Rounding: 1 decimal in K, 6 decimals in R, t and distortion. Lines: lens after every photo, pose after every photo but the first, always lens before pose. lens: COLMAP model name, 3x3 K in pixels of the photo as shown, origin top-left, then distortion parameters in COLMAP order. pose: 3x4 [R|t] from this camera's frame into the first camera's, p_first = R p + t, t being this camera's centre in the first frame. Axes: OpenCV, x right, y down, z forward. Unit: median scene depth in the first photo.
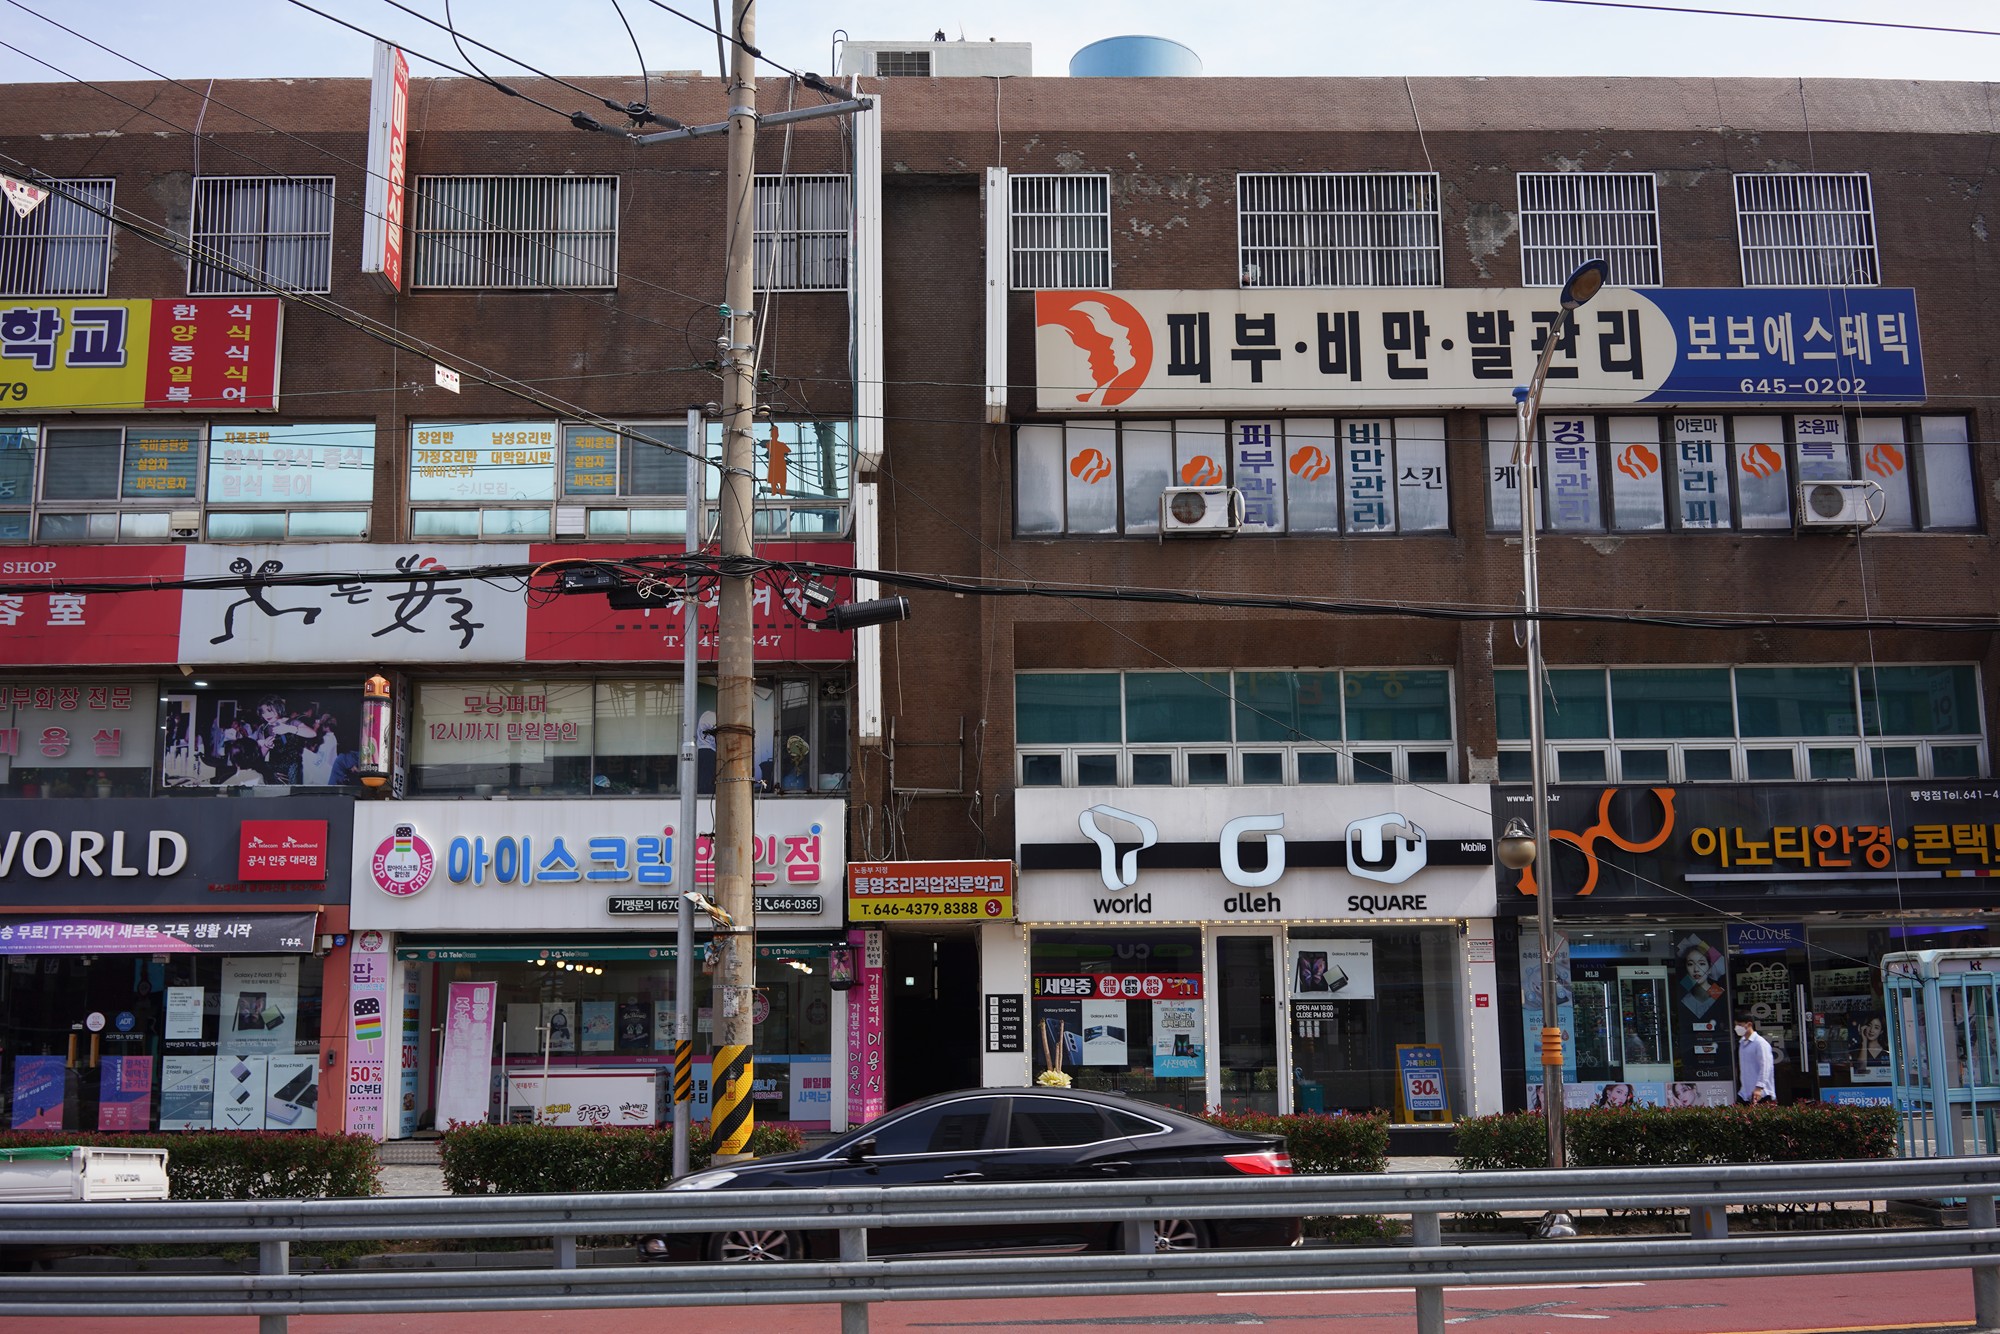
lens RADIAL K [[2096.8, 0, 999.8], [0, 2096.8, 655.2], [0, 0, 1]] dist [-0.024317, 0.000000]
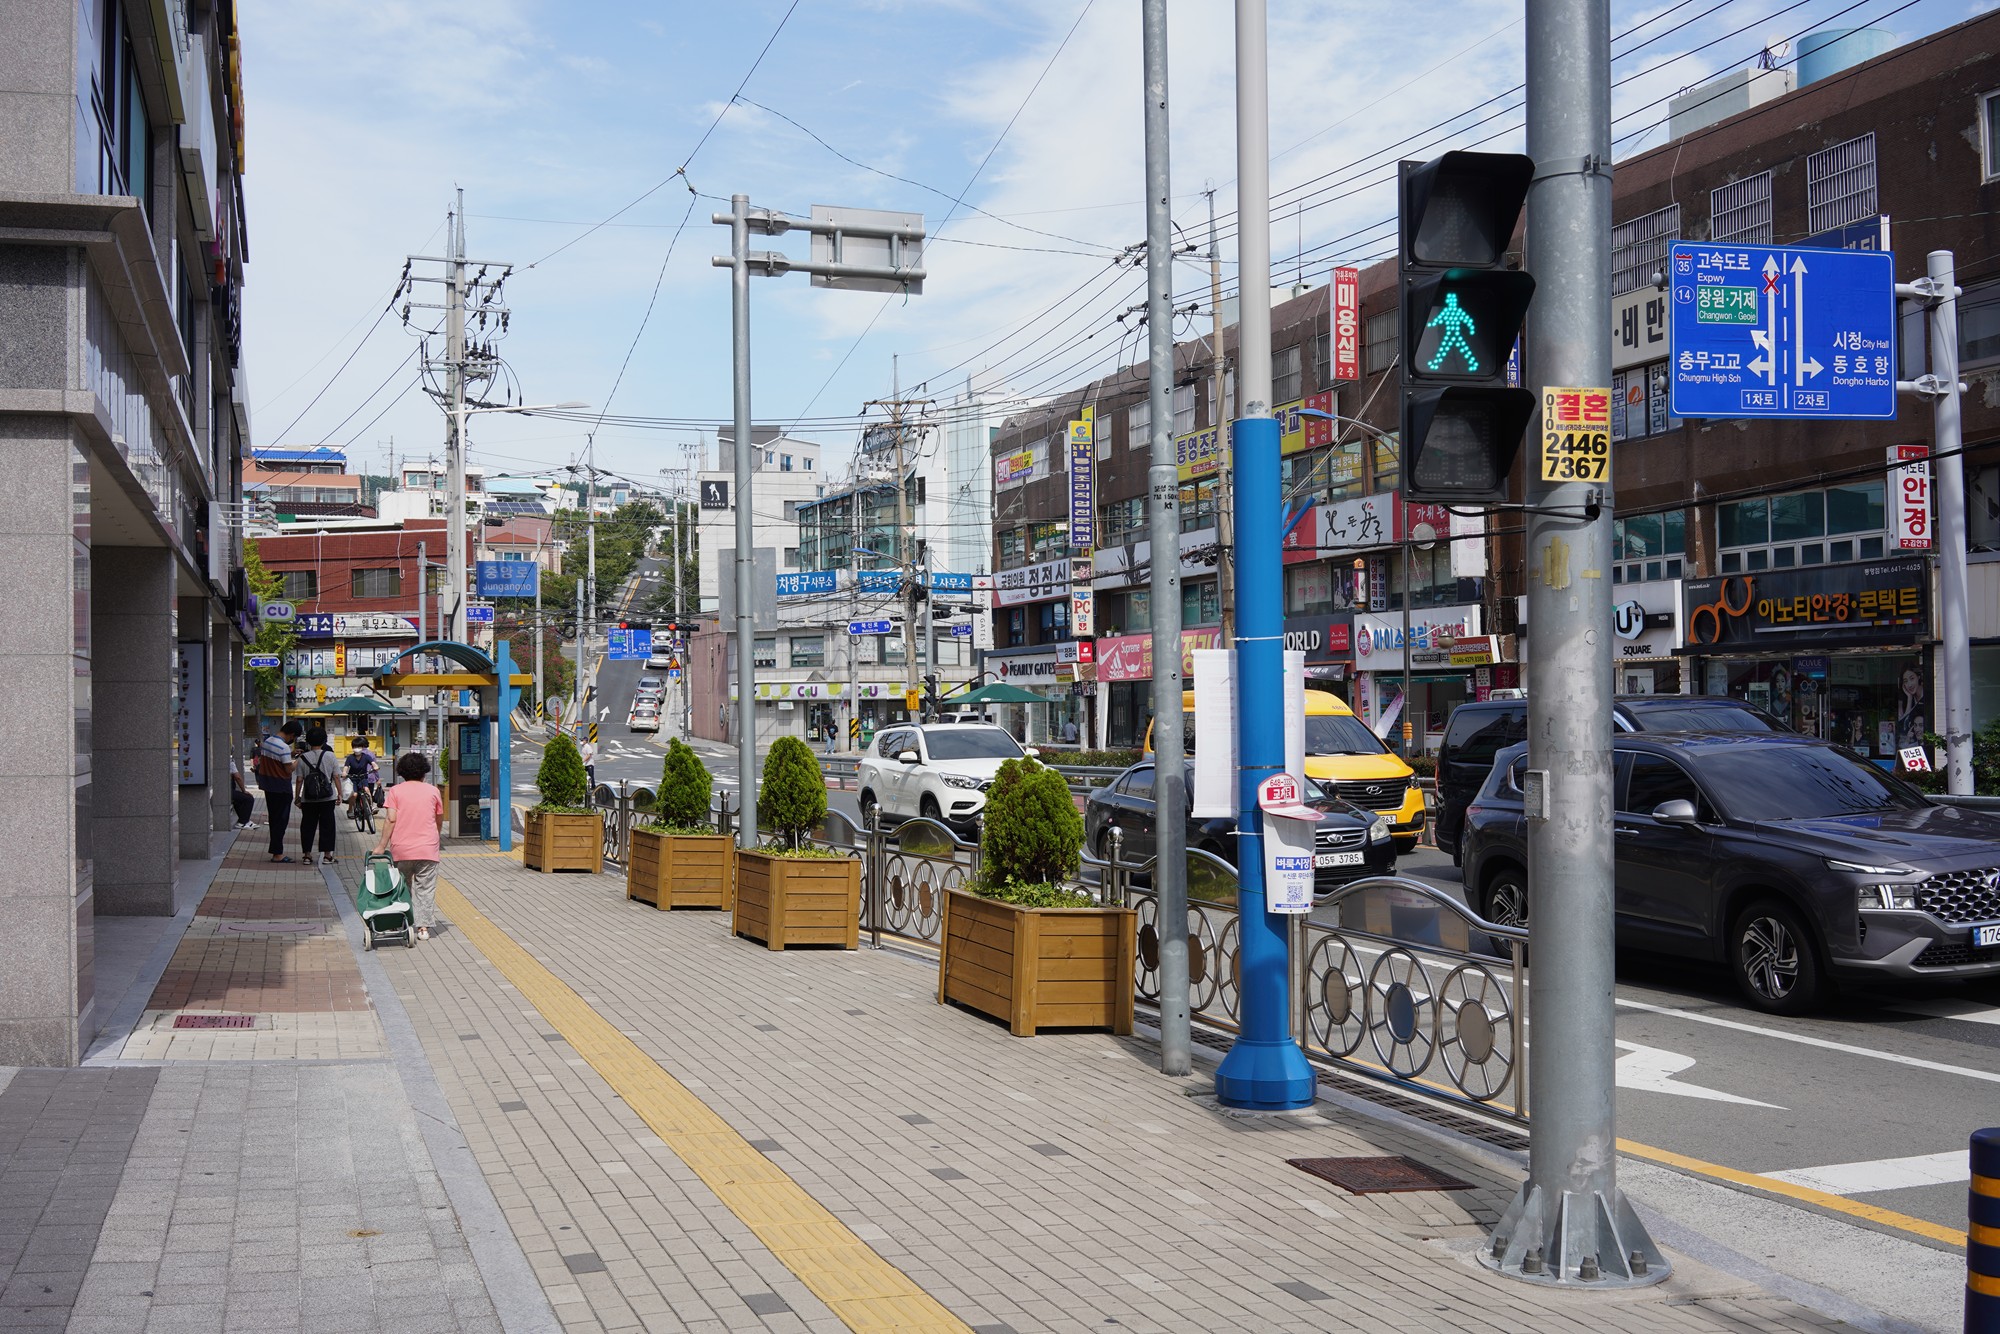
lens RADIAL K [[2096.8, 0, 1001.4], [0, 2096.8, 673.4], [0, 0, 1]] dist [-0.024317, 0.000000]
pose [[0.292563, -0.008026, -0.956212, 1.703958], [0.158805, 0.986487, 0.040308, -0.019598], [0.942967, -0.163644, 0.289885, -0.033339]]
